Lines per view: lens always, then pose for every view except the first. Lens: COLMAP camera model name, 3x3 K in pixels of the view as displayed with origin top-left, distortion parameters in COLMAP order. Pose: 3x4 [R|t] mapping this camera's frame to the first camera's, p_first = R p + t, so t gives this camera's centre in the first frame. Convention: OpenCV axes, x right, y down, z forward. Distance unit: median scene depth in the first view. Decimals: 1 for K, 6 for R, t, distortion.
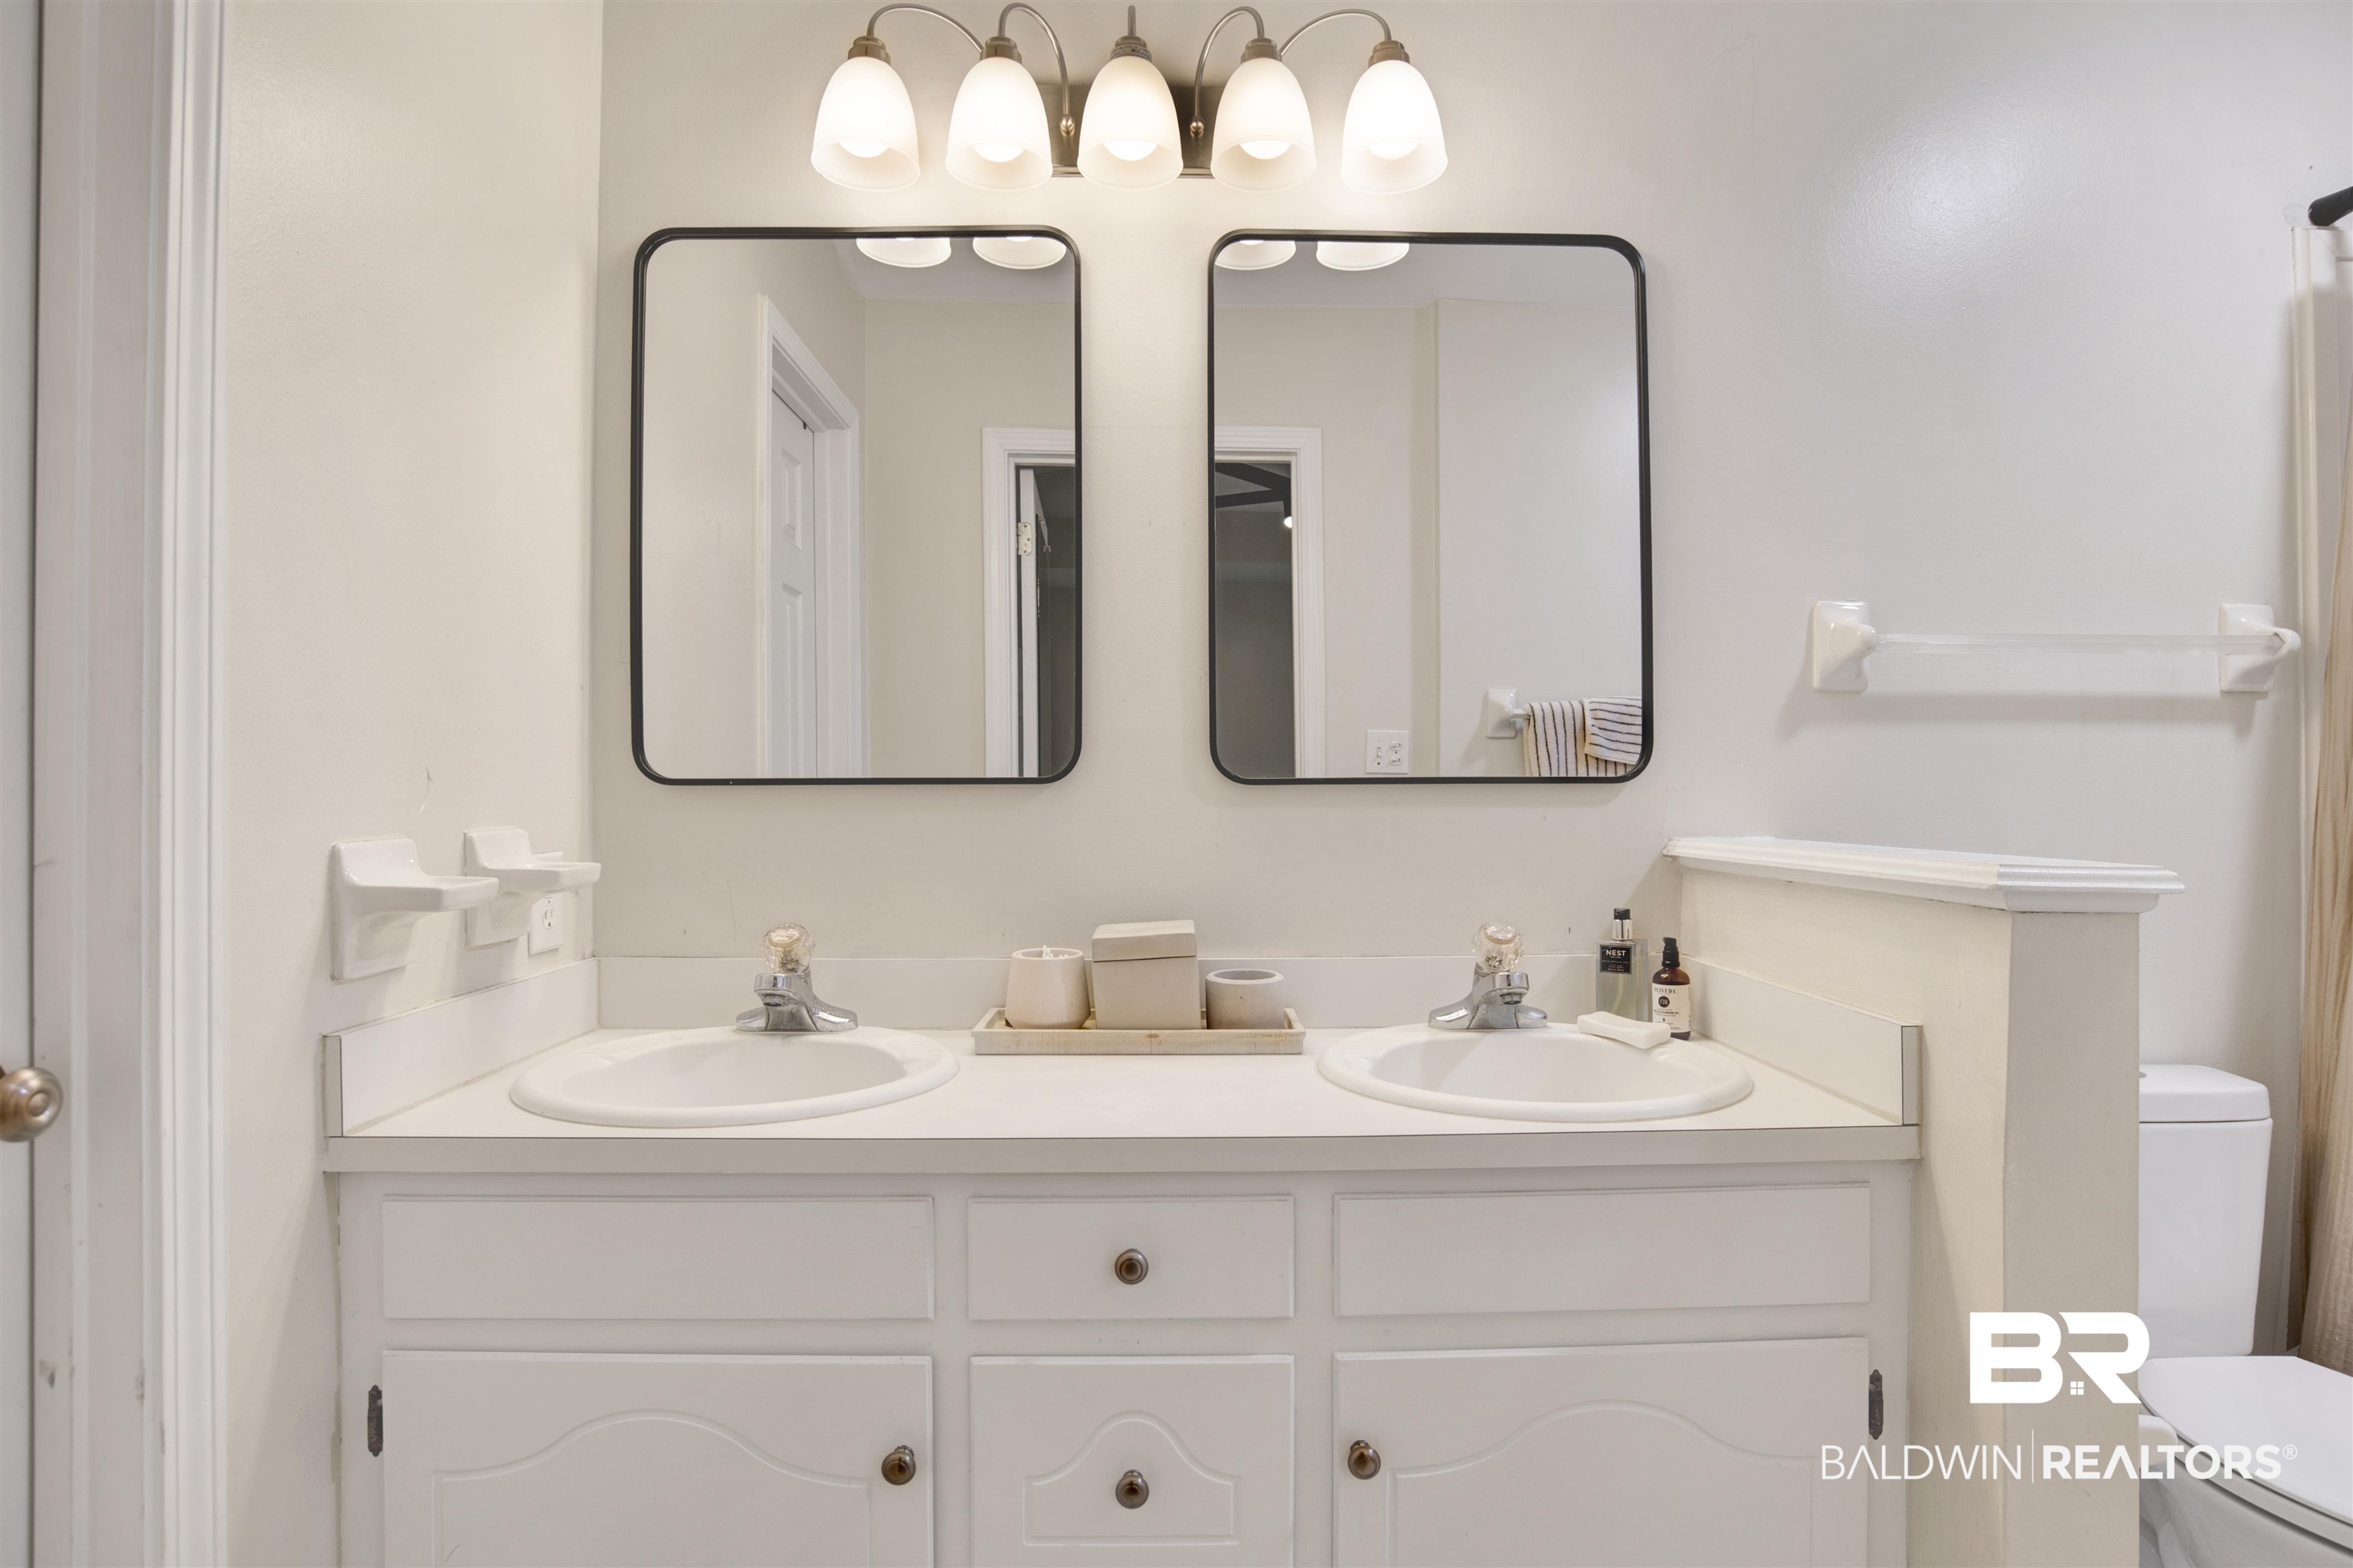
lens RADIAL K [[1253.1, 0, 1179.1], [0, 1253.1, 768.1], [0, 0, 1]] dist [-0.048420, 0.011828]
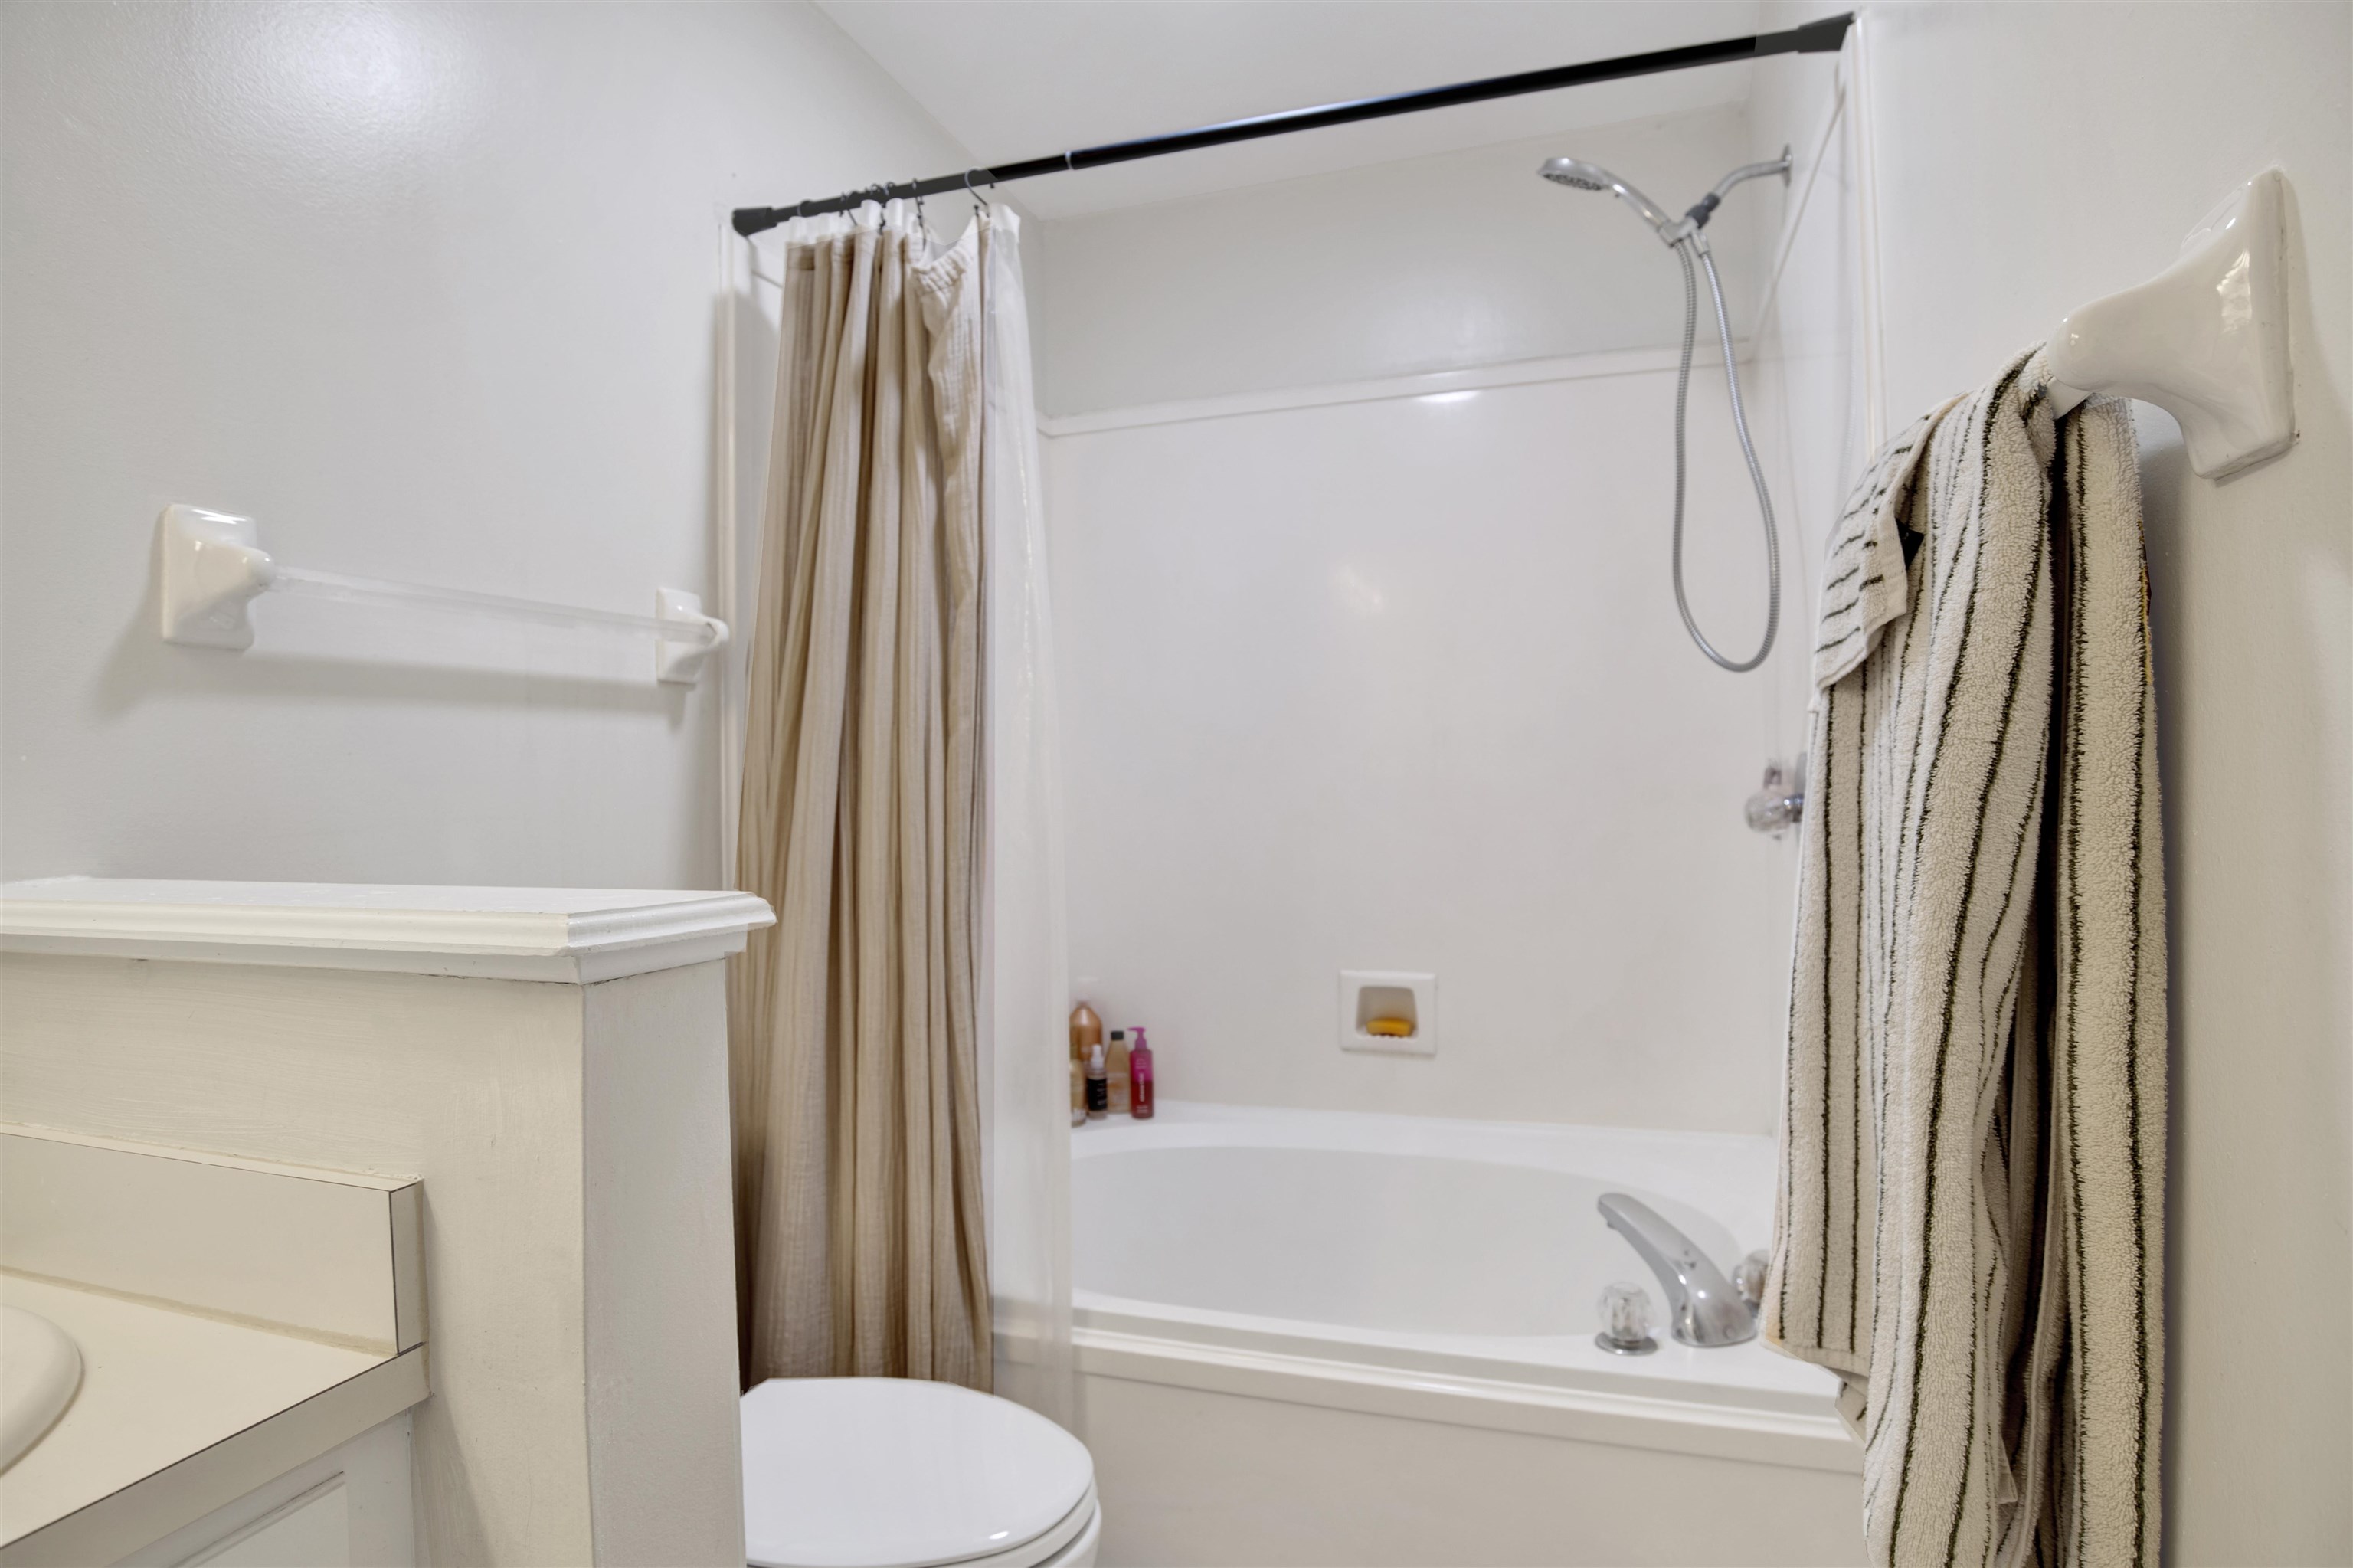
lens RADIAL K [[1253.1, 0, 1249.6], [0, 1253.1, 745.5], [0, 0, 1]] dist [-0.048420, 0.011828]
pose [[0.320895, 0.009793, 0.947064, 0.102428], [0.001610, 0.999939, -0.010885, -0.001367], [-0.947113, 0.005018, 0.320860, 0.273197]]
